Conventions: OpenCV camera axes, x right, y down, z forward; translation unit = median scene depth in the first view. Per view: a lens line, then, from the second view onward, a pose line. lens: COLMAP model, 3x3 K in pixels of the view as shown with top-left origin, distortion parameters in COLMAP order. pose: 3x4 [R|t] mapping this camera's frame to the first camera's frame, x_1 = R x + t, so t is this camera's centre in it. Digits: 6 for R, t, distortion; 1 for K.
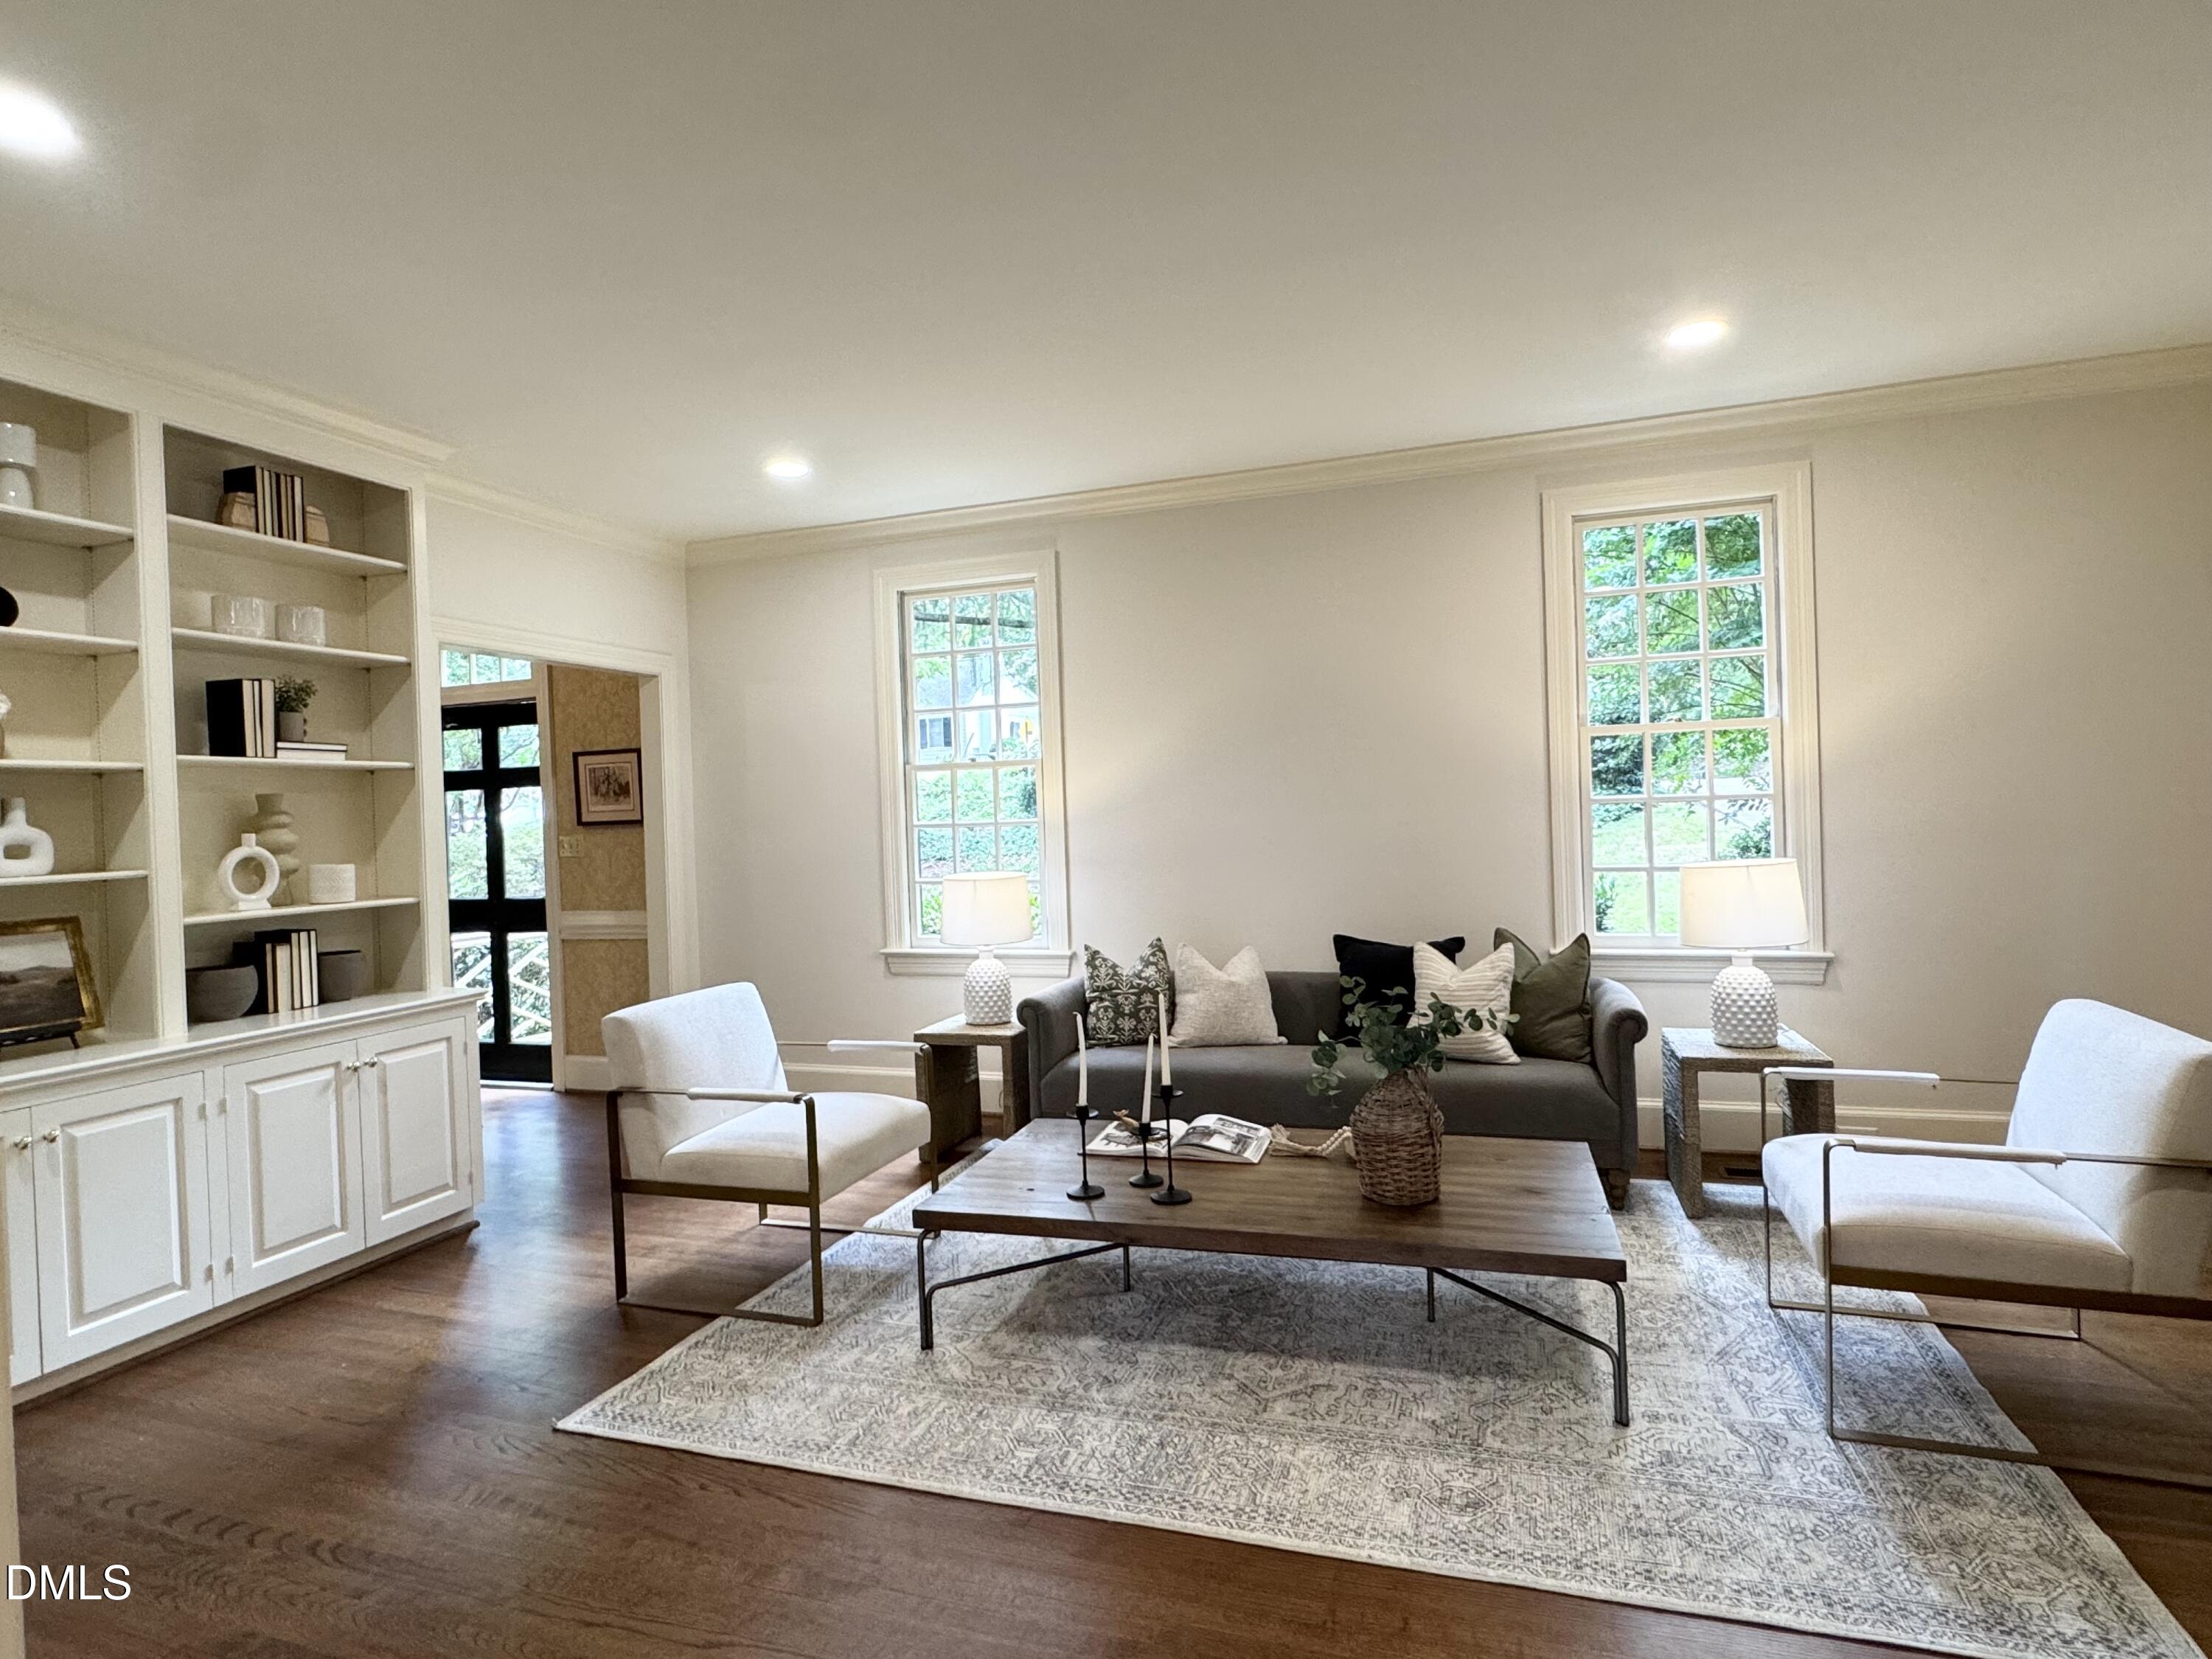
lens RADIAL K [[1182.0, 0, 1085.4], [0, 1182.0, 807.2], [0, 0, 1]] dist [-0.020453, 0.000031]
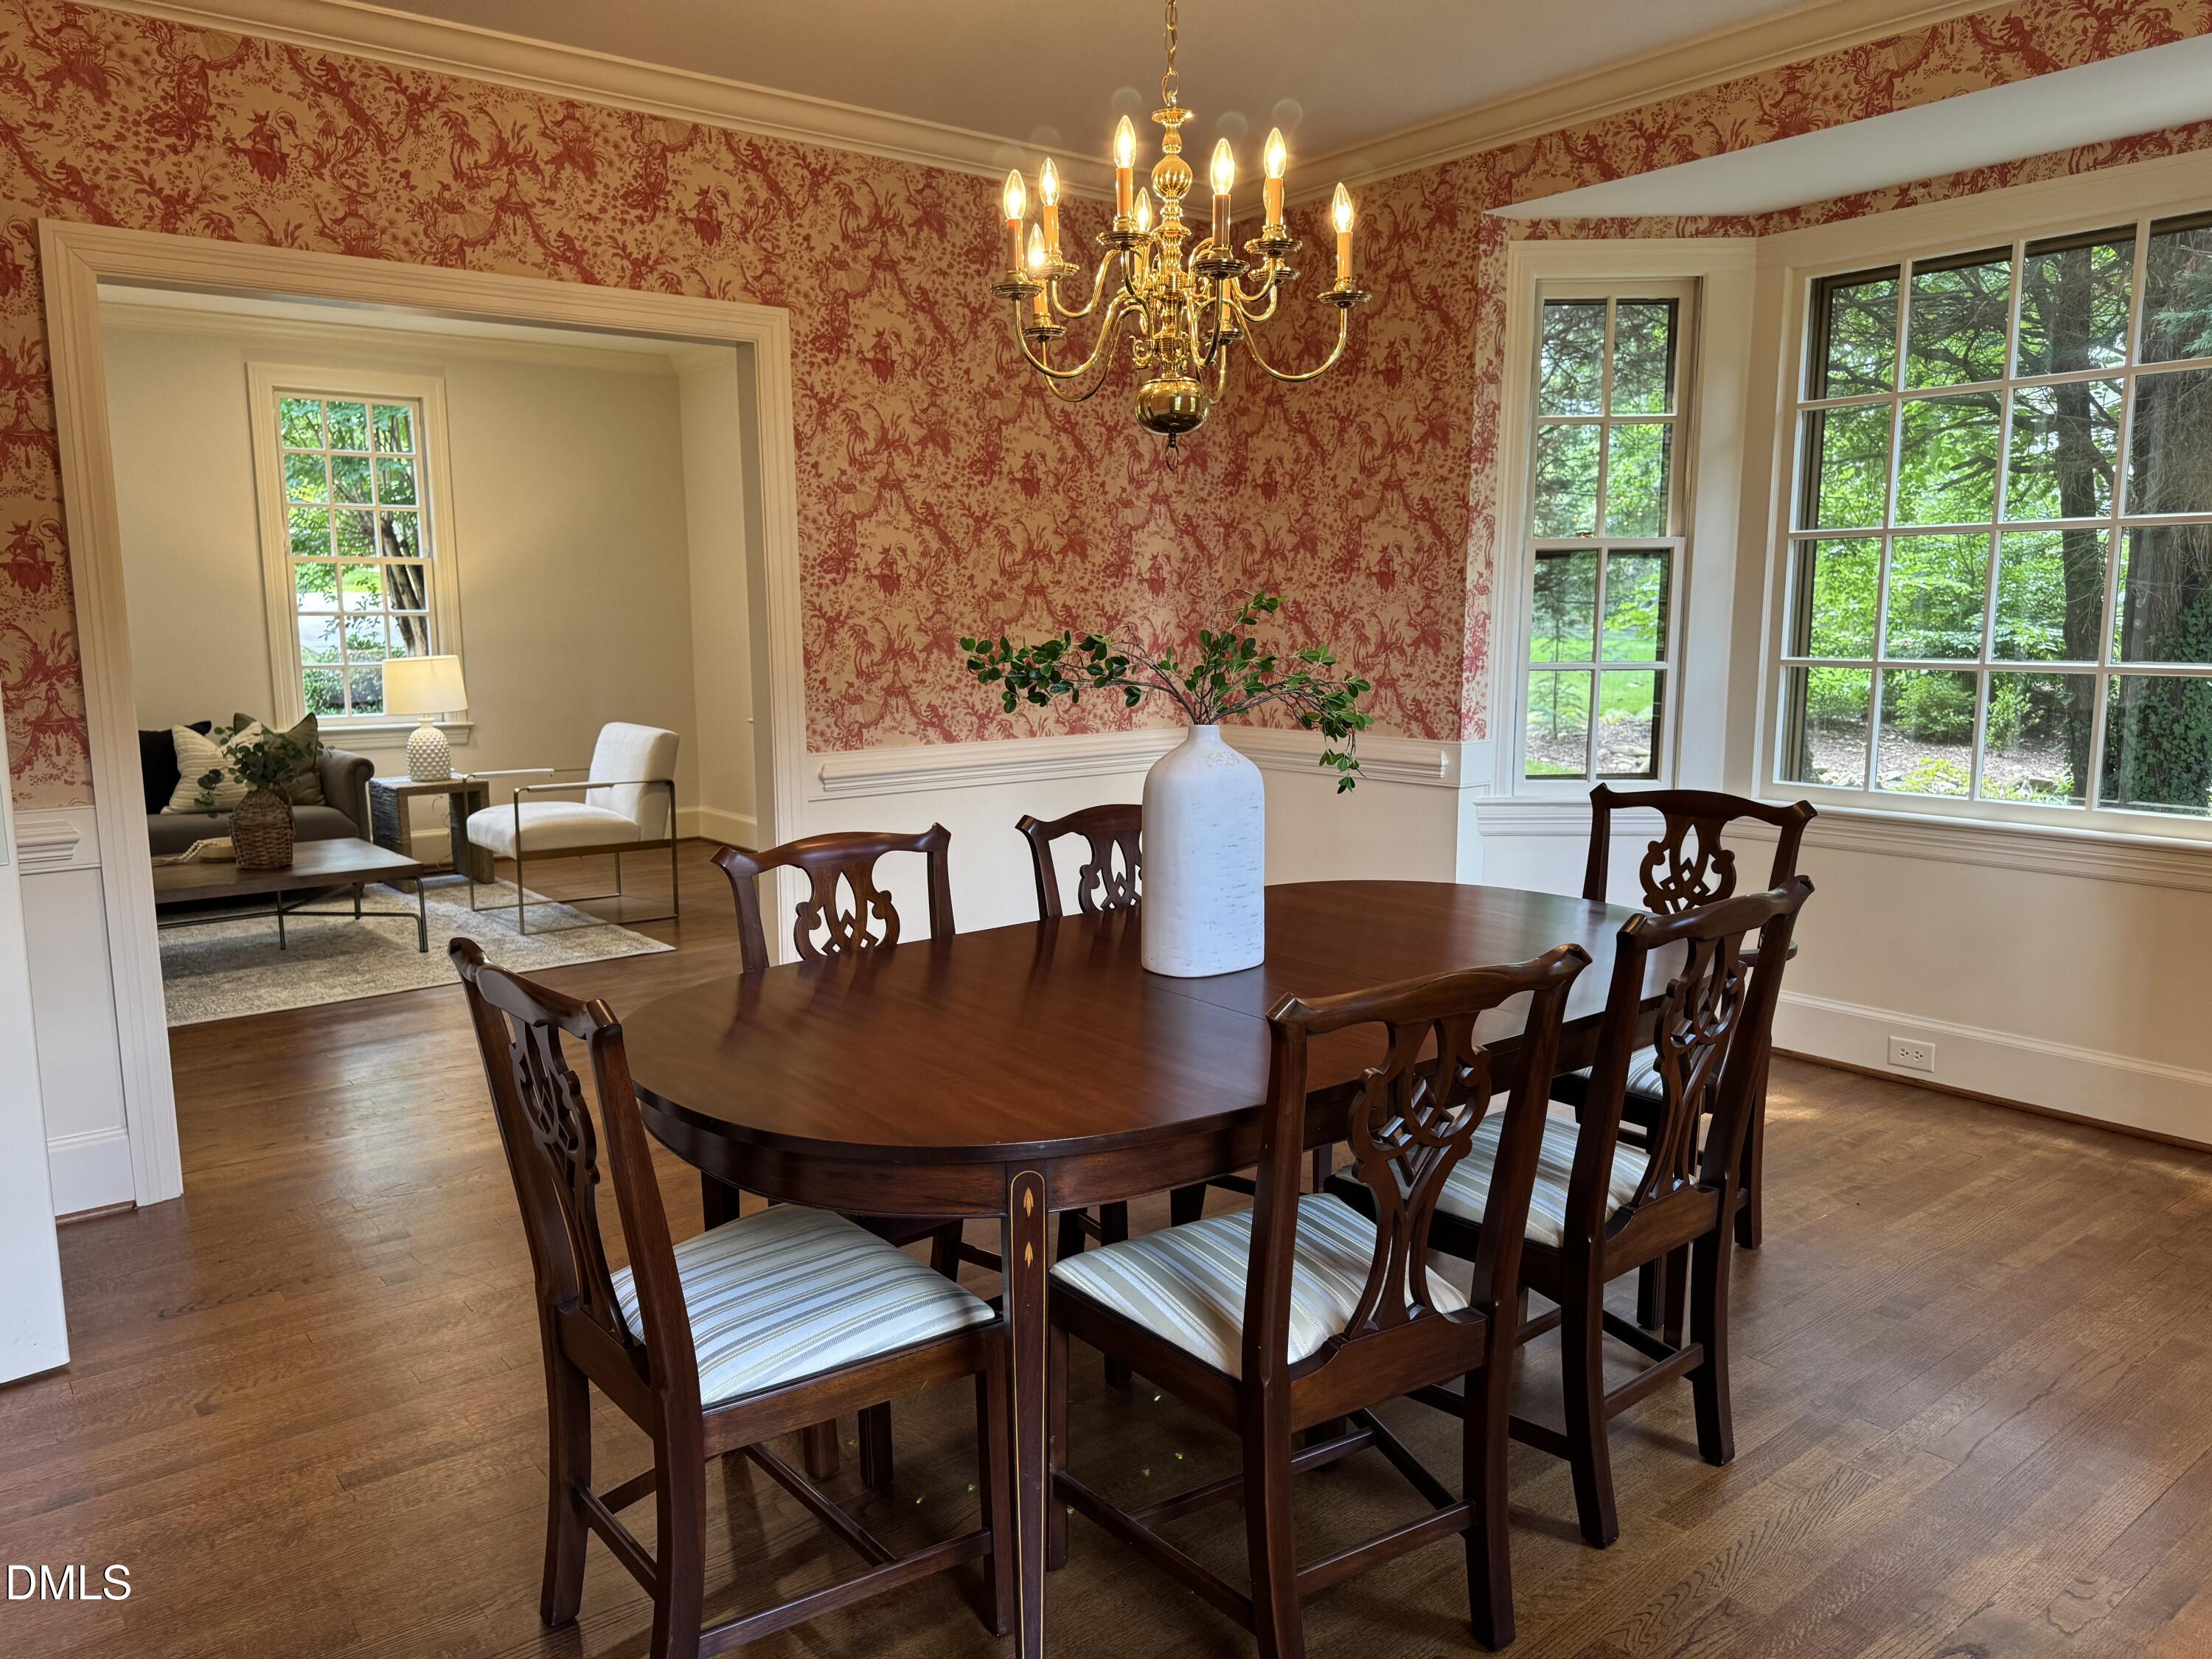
lens RADIAL K [[1552.2, 0, 1086.7], [0, 1552.2, 821.2], [0, 0, 1]] dist [0.054352, -0.003701]
pose [[0.524349, -0.089171, 0.846822, -0.847173], [-0.012338, 0.993602, 0.112266, 0.022291], [-0.851414, -0.069315, 0.519894, -0.921550]]
